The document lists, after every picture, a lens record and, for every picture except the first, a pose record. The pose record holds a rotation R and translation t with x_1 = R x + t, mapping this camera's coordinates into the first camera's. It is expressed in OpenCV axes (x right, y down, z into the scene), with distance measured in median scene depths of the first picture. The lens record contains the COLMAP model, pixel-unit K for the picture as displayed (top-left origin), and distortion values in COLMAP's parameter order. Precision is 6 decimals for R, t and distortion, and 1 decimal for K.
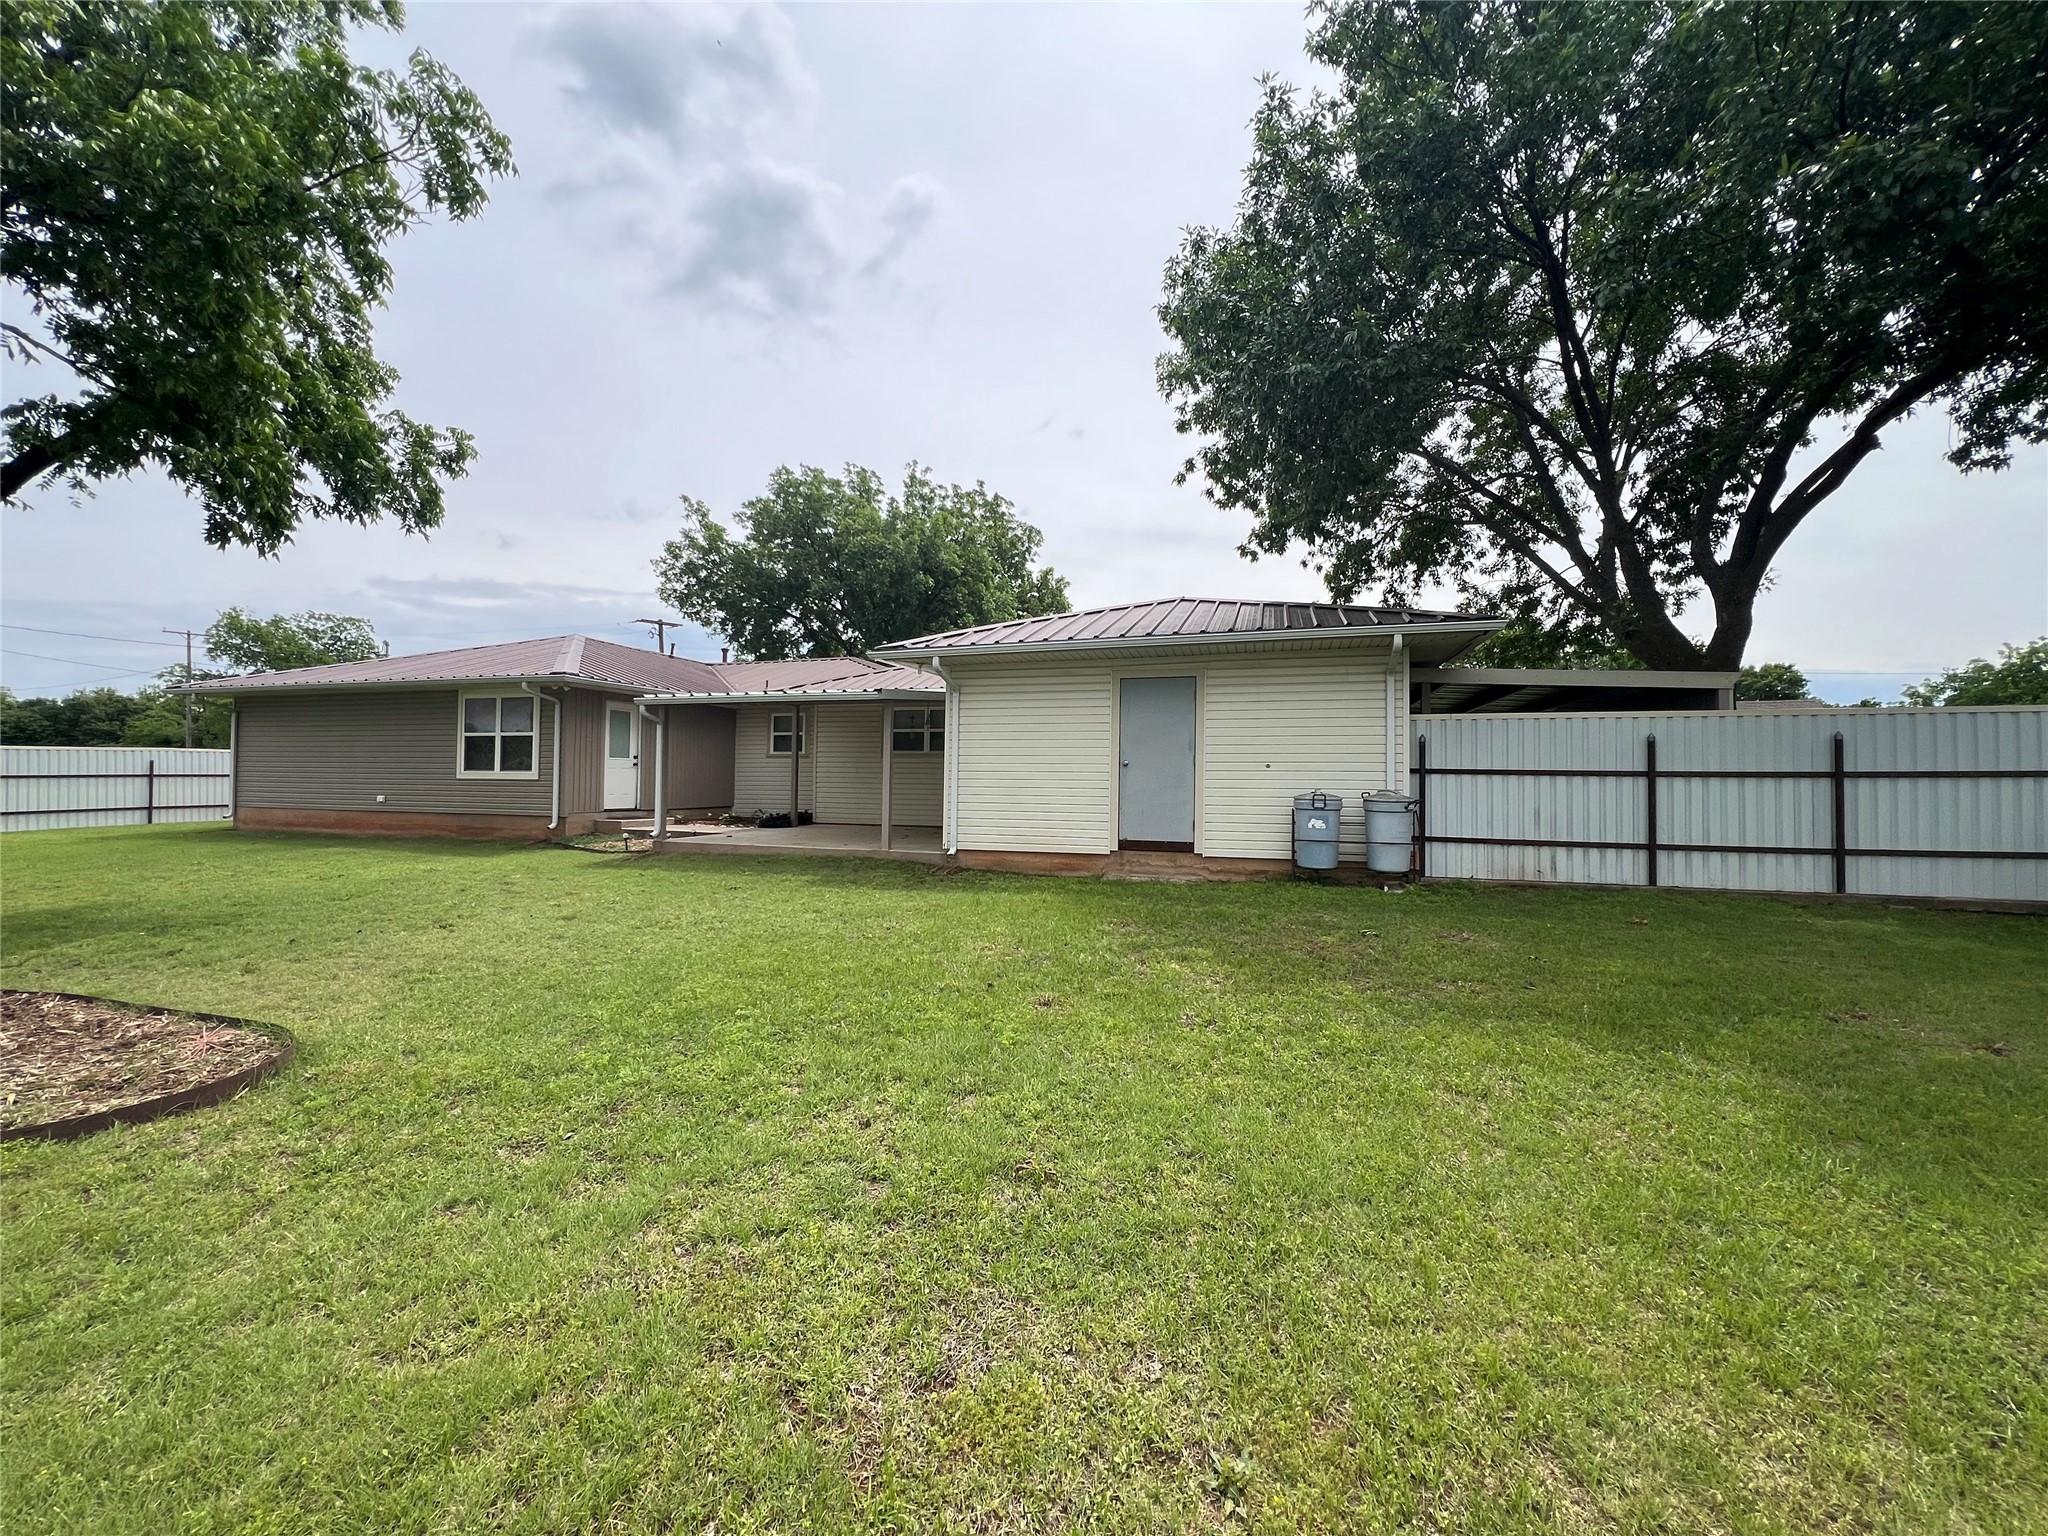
lens RADIAL K [[821.8, 0, 1030.7], [0, 821.8, 759.7], [0, 0, 1]] dist [-0.003561, 0.001050]
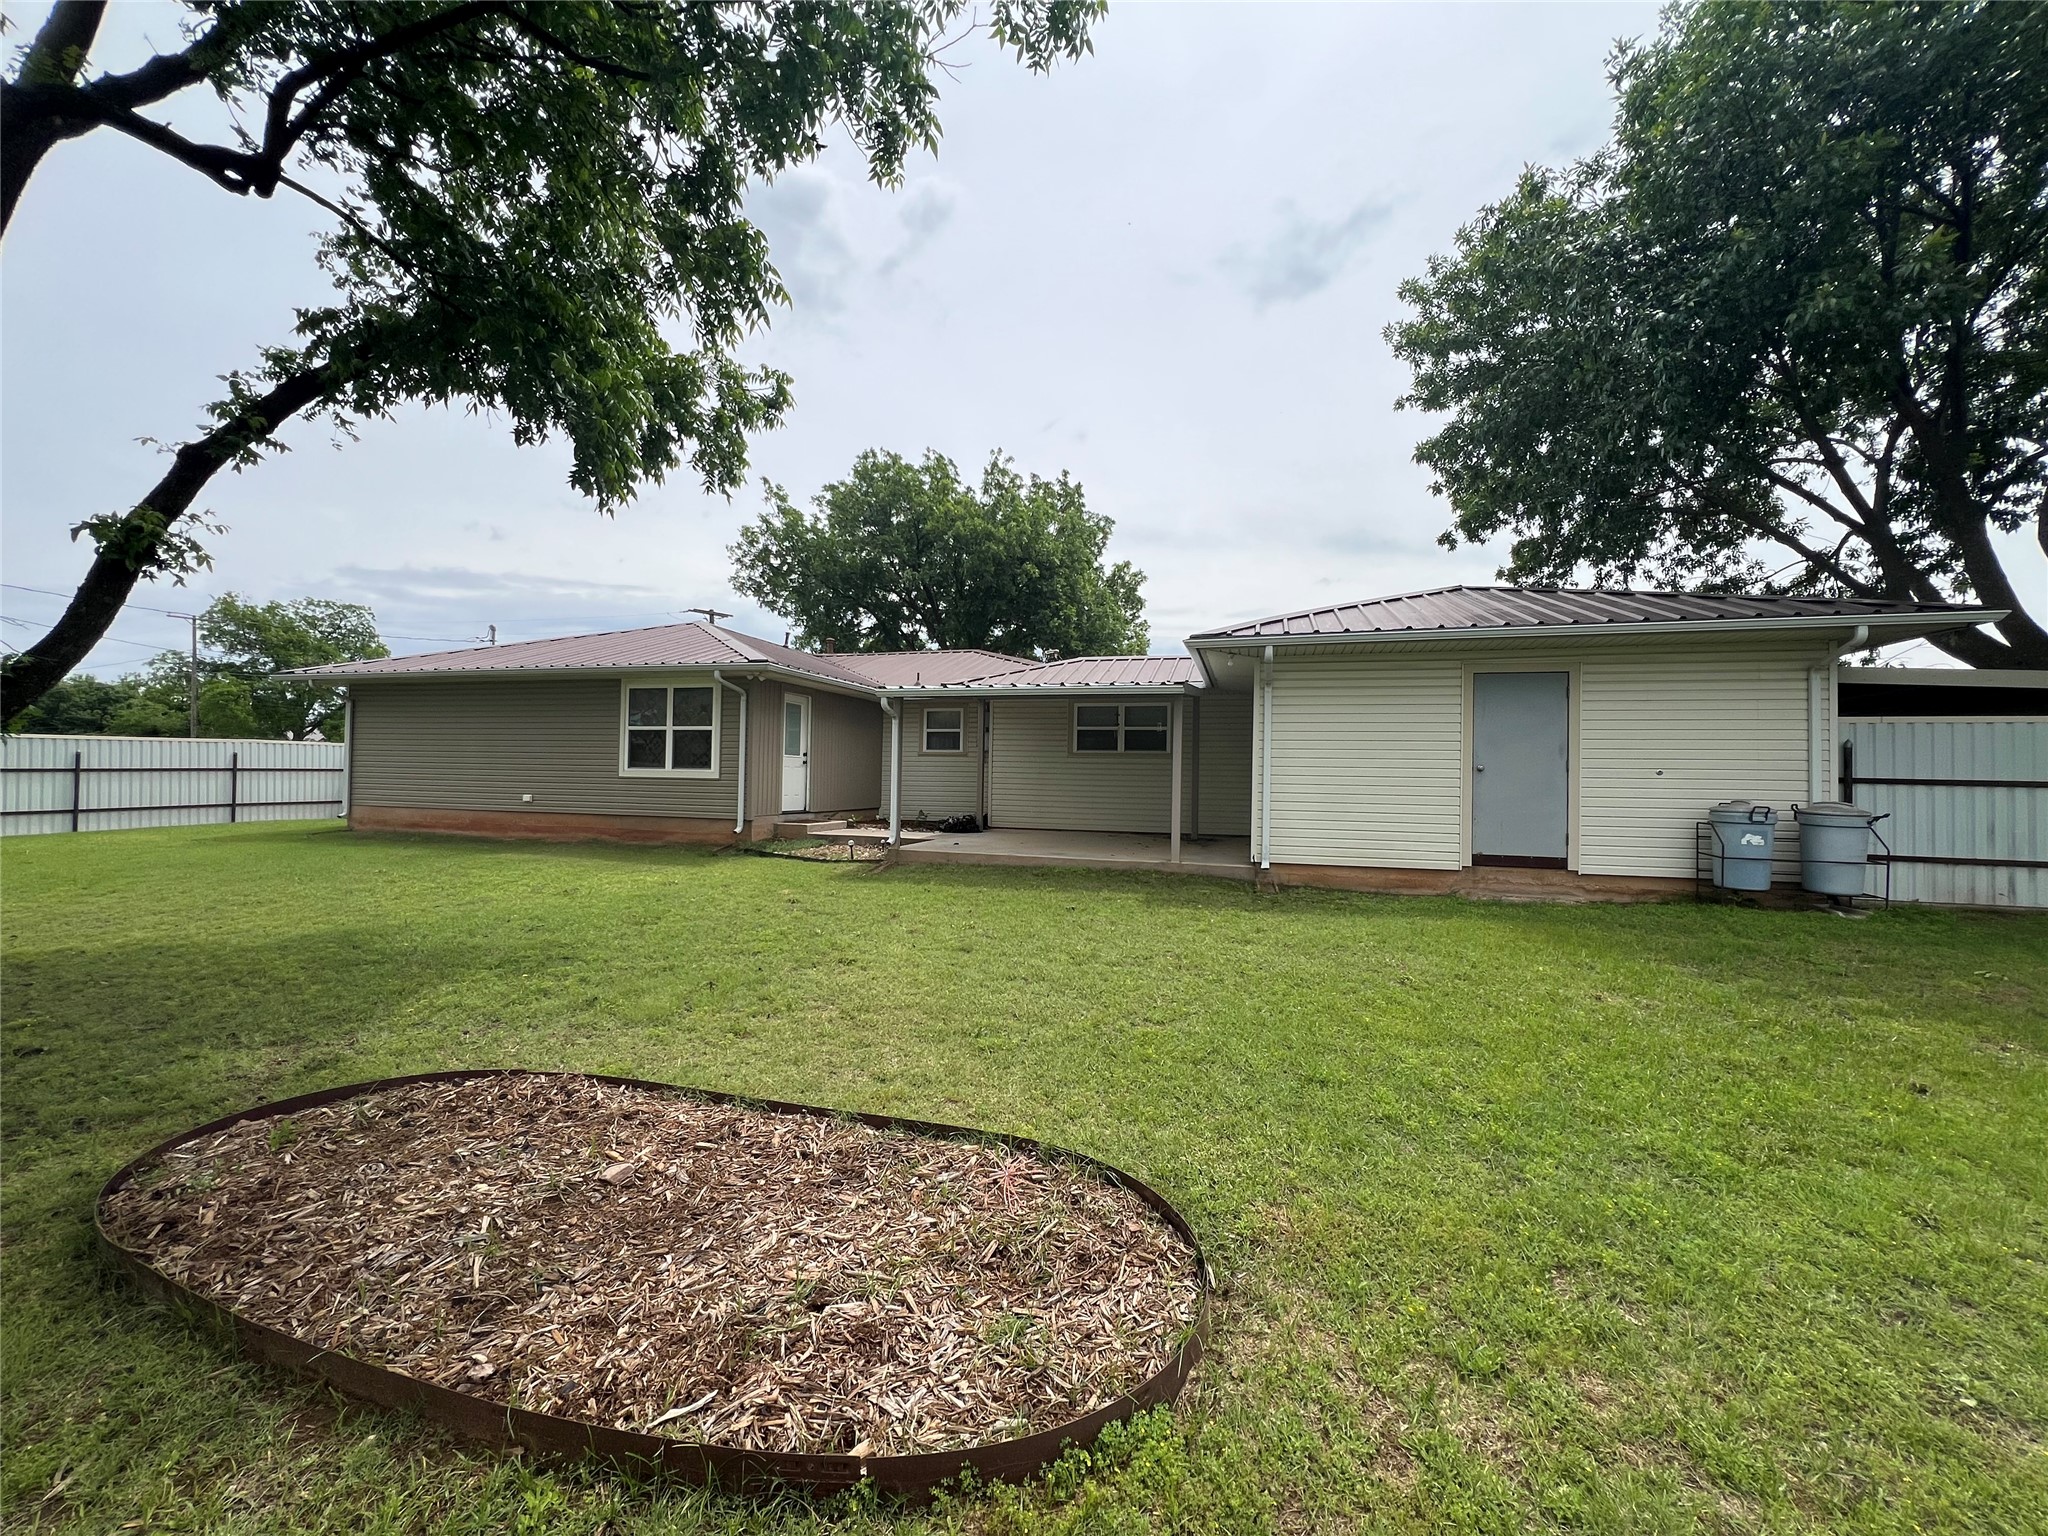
lens RADIAL K [[821.8, 0, 1024.8], [0, 821.8, 759.2], [0, 0, 1]] dist [-0.003561, 0.001050]
pose [[0.999652, 0.009167, 0.024752, -0.264383], [-0.009191, 0.999957, 0.000831, -0.000936], [-0.024744, -0.001059, 0.999693, 0.081136]]
